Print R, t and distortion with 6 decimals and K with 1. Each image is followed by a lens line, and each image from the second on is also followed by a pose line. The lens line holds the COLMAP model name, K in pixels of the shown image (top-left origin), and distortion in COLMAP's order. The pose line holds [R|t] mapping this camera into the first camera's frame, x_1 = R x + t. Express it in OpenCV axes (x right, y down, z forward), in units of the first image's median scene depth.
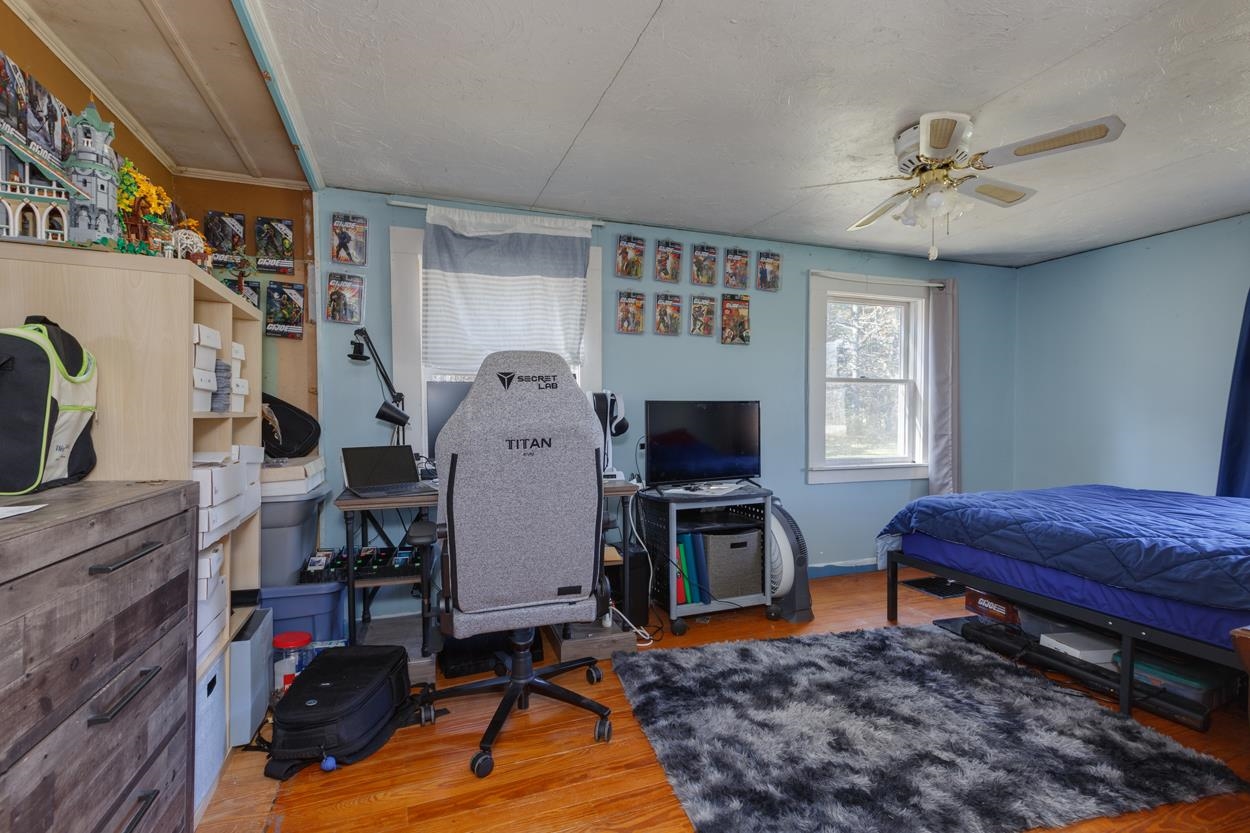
lens RADIAL K [[556.9, 0, 625.0], [0, 556.9, 416.5], [0, 0, 1]] dist [-0.000817, -0.000083]
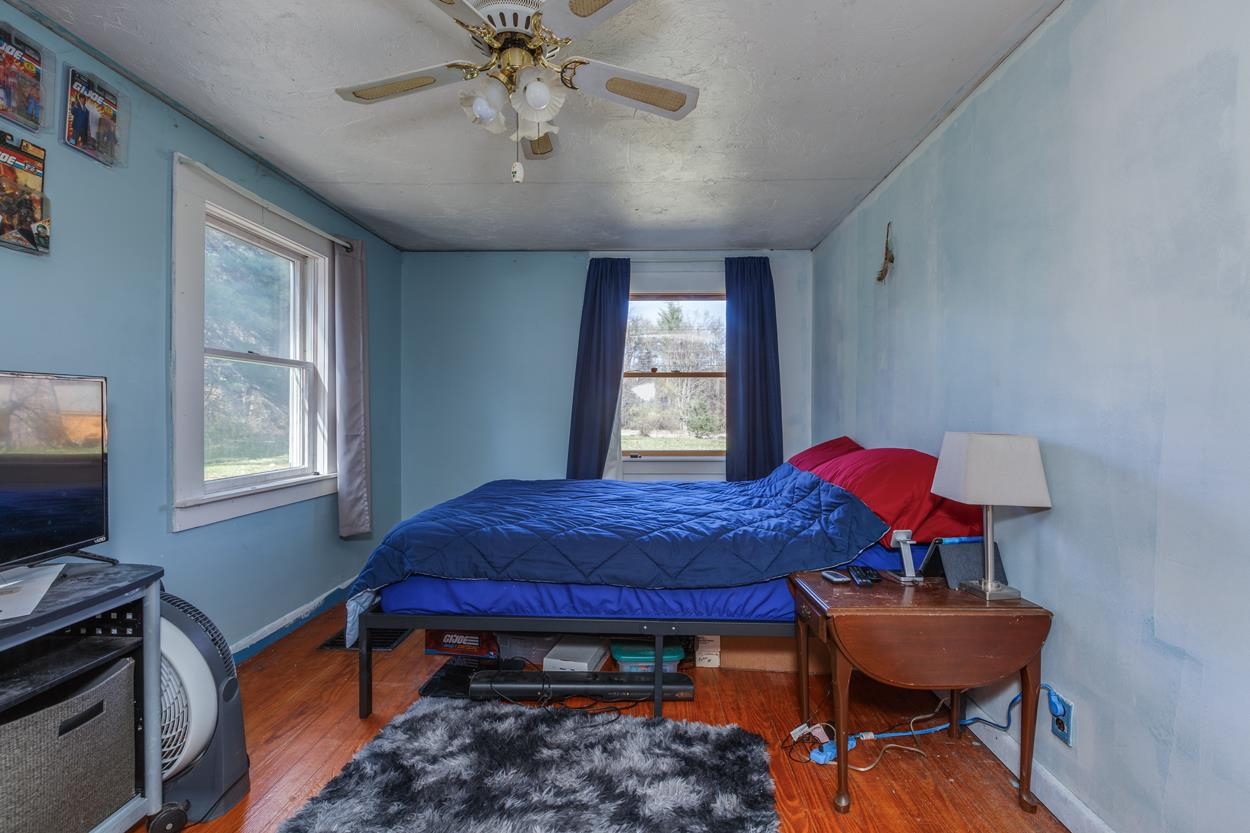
lens RADIAL K [[572.4, 0, 627.7], [0, 572.4, 413.9], [0, 0, 1]] dist [-0.000054, -0.000123]
pose [[0.388048, -0.000424, 0.921639, -0.032110], [-0.000276, 1.000000, 0.000576, 0.002199], [-0.921639, -0.000478, 0.388047, 0.444832]]
